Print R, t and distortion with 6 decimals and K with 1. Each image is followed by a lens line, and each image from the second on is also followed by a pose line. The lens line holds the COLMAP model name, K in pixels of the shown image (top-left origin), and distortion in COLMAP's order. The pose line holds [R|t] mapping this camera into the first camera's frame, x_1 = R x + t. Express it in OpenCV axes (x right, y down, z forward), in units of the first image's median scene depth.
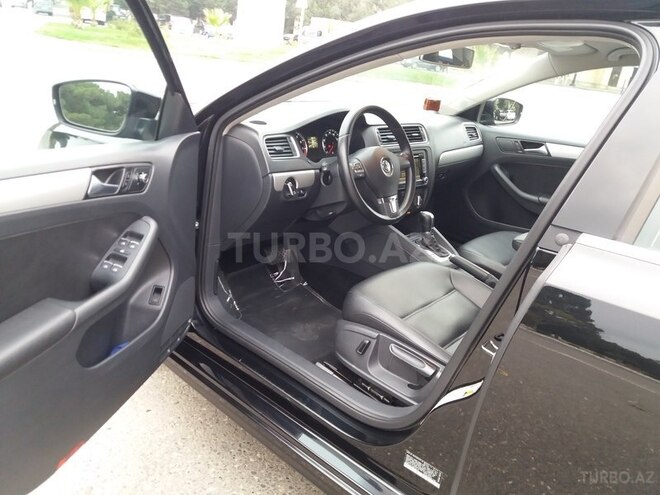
lens RADIAL K [[604.0, 0, 330.0], [0, 604.0, 247.5], [0, 0, 1]] dist [0.052109, -0.018491]
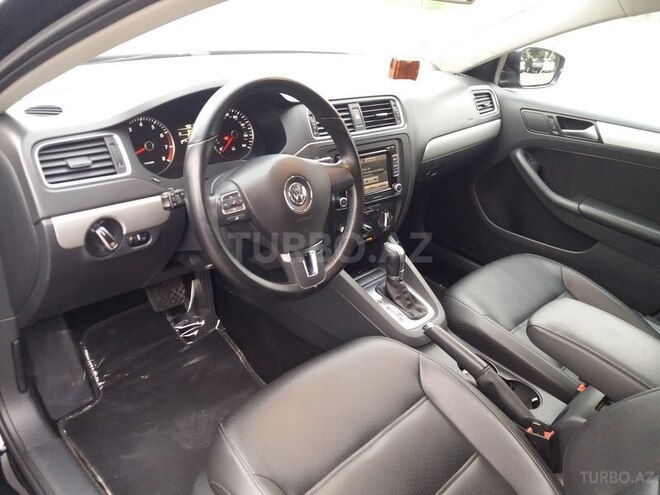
lens RADIAL K [[604.0, 0, 330.0], [0, 604.0, 247.5], [0, 0, 1]] dist [0.052109, -0.018491]
pose [[0.998530, 0.028723, -0.045971, 0.118856], [-0.023629, 0.993897, 0.107749, -0.116153], [0.048785, -0.106504, 0.993115, 0.369270]]
